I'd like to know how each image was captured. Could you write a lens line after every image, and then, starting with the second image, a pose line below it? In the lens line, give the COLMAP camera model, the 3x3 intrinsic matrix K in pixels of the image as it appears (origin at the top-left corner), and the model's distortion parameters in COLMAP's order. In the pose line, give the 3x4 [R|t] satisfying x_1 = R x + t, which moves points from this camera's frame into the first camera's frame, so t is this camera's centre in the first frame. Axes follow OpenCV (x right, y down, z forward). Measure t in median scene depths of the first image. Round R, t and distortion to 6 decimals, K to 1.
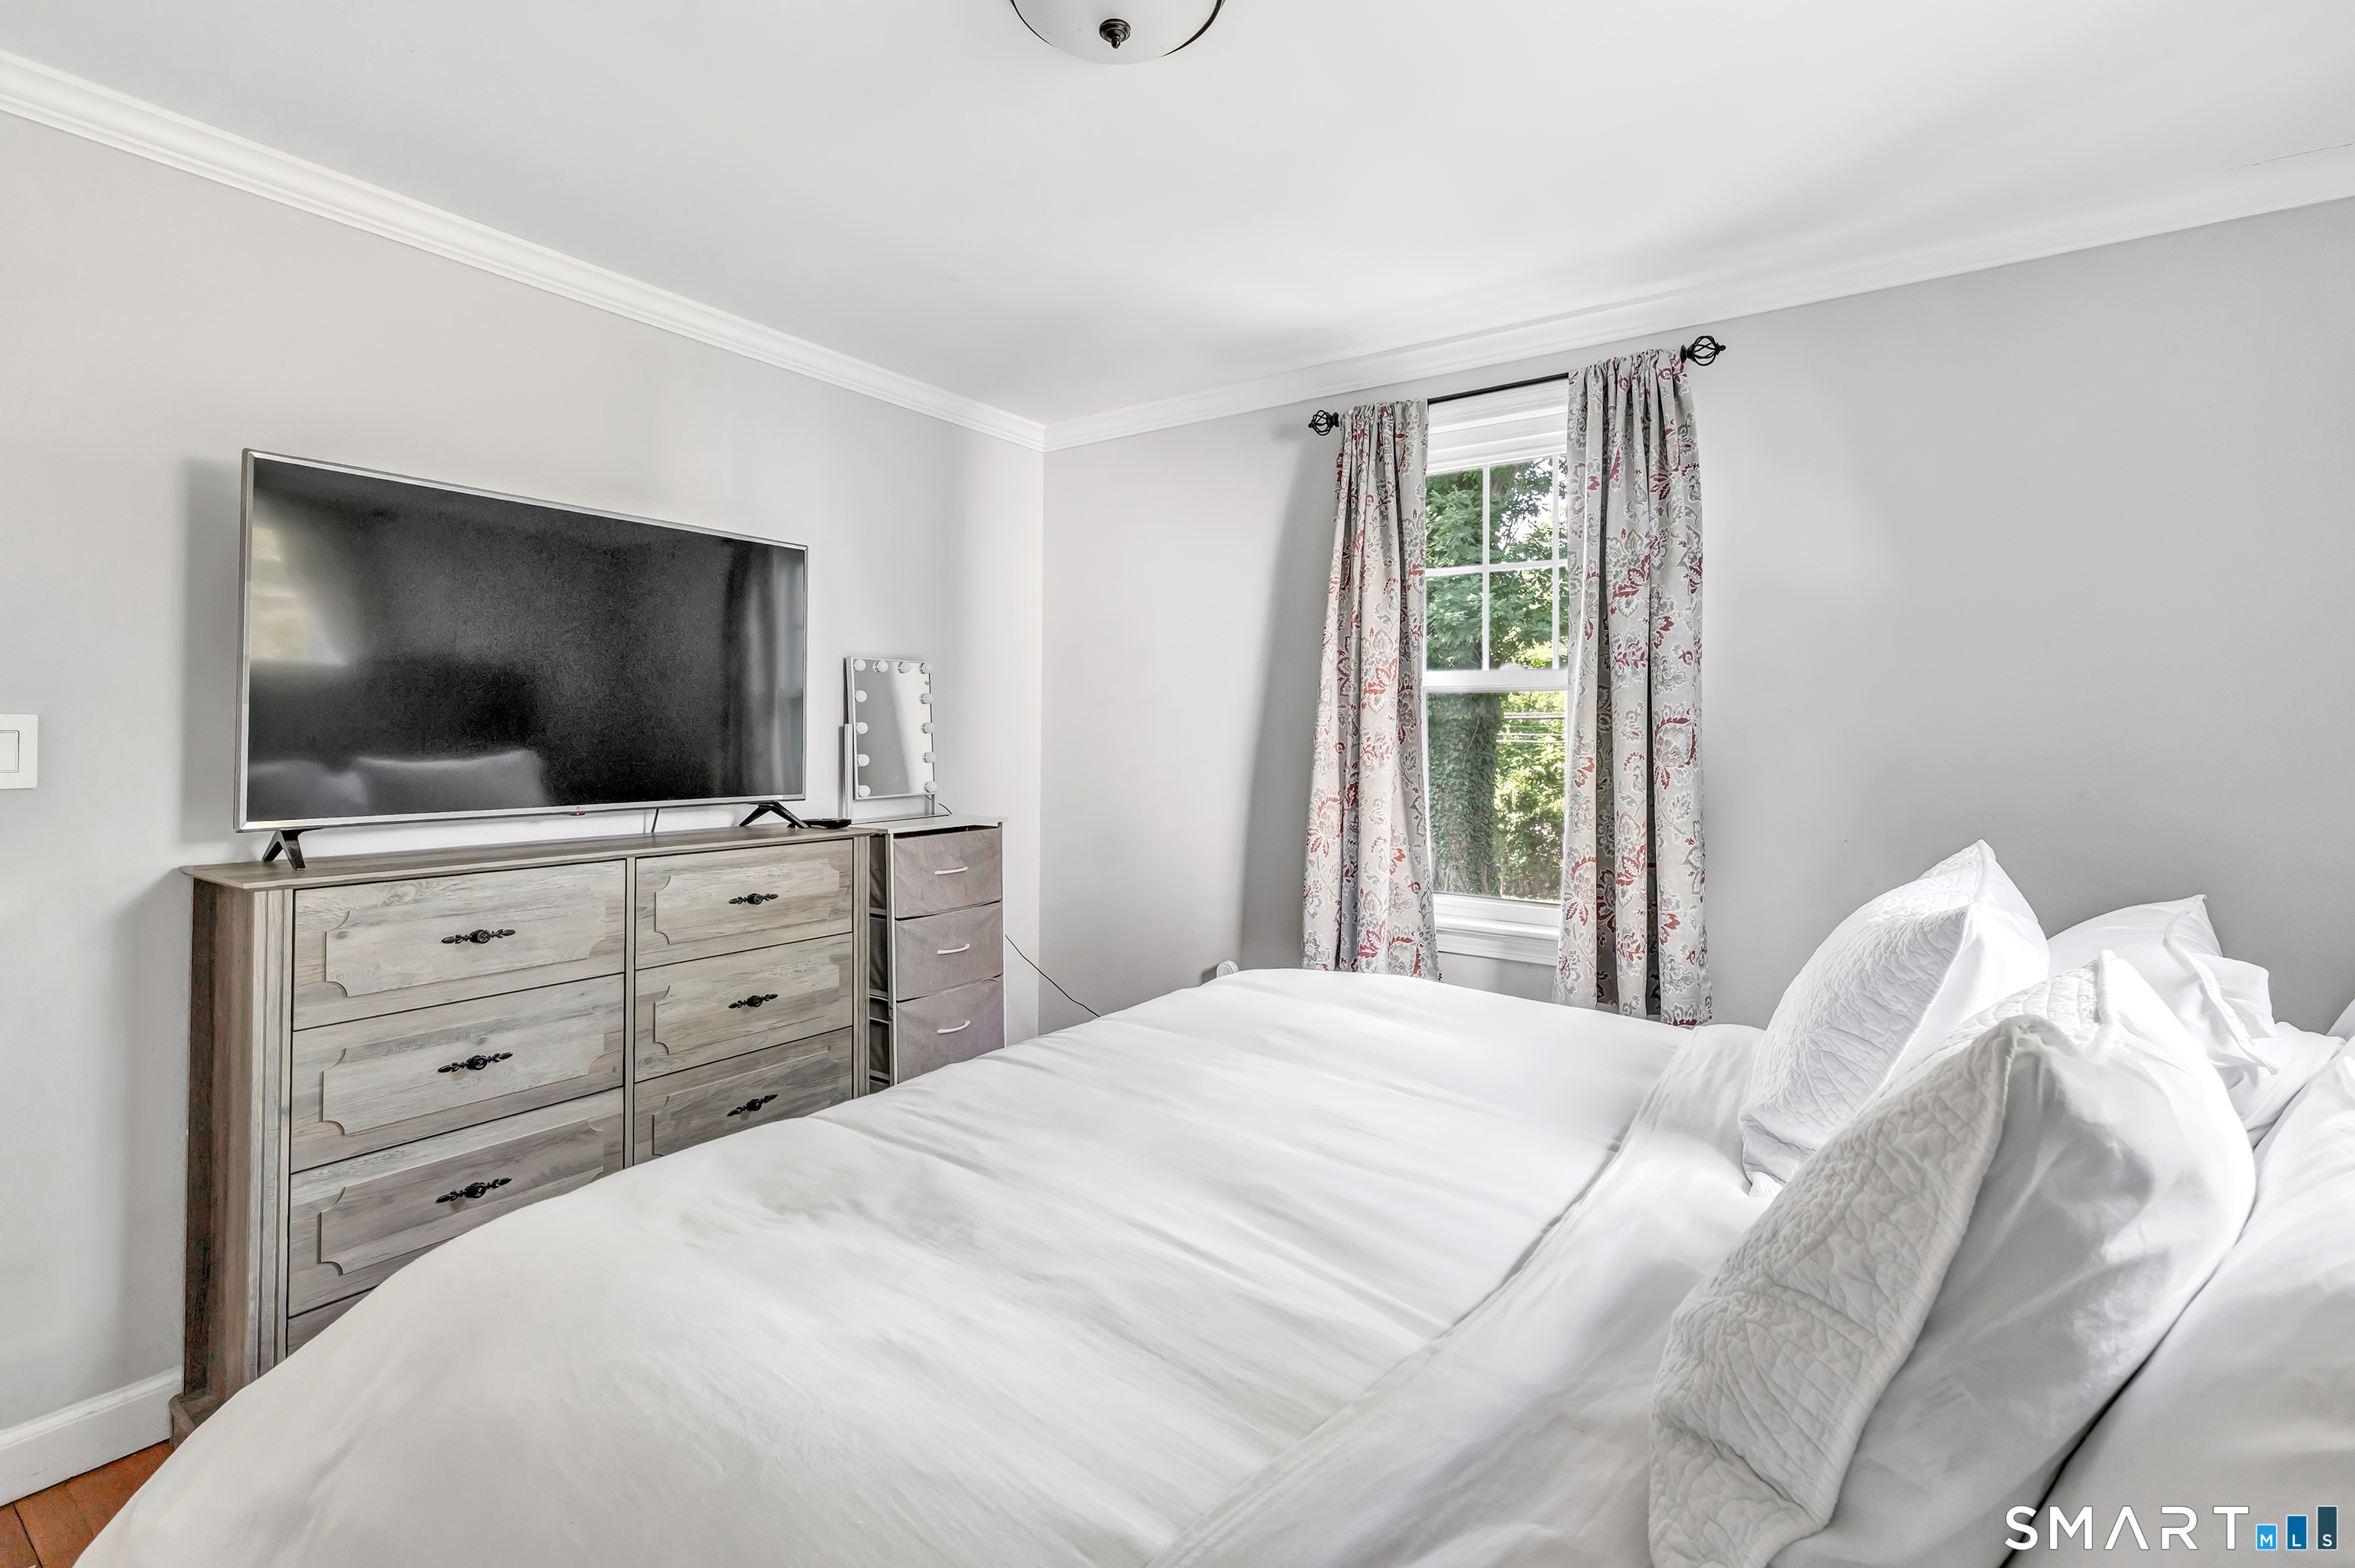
lens RADIAL K [[1040.3, 0, 1183.4], [0, 1040.3, 716.5], [0, 0, 1]] dist [-0.000983, -0.000033]
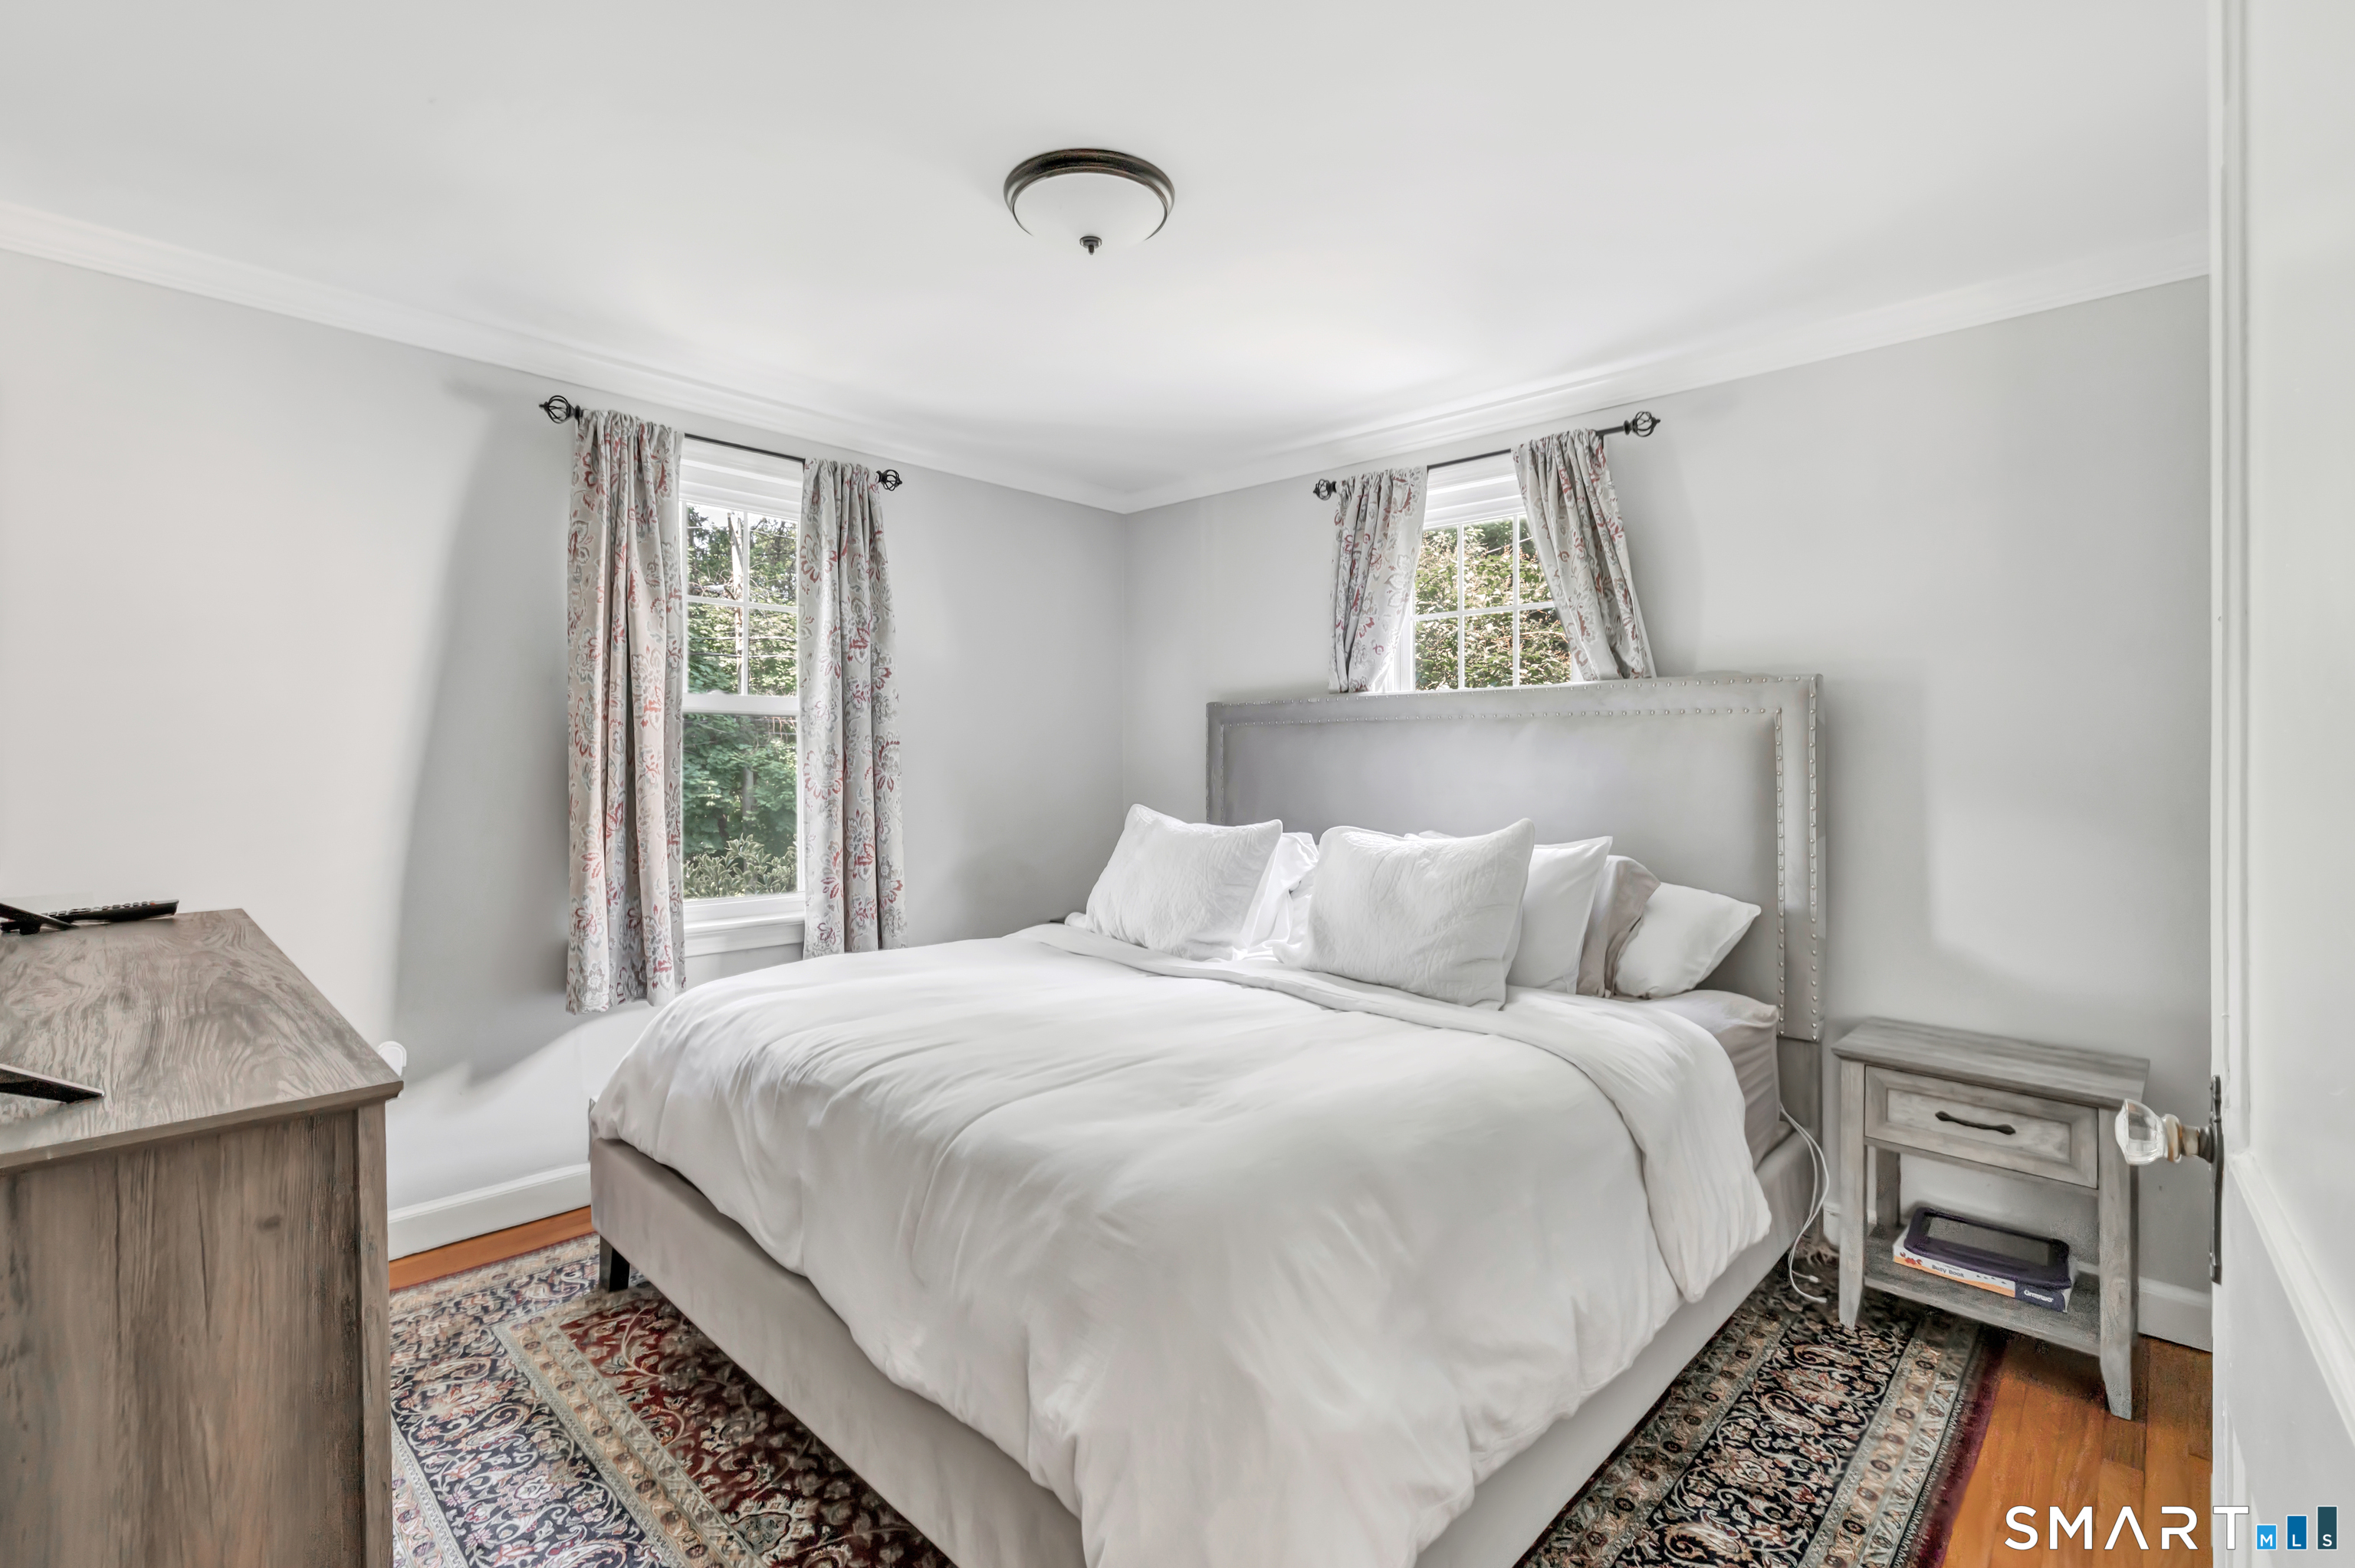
lens RADIAL K [[1045.1, 0, 1159.1], [0, 1045.1, 765.6], [0, 0, 1]] dist [-0.001143, 0.000054]
pose [[0.168316, -0.011223, 0.985669, -0.830997], [-0.013806, 0.999810, 0.013741, 0.010304], [-0.985636, -0.015921, 0.168130, 0.397072]]
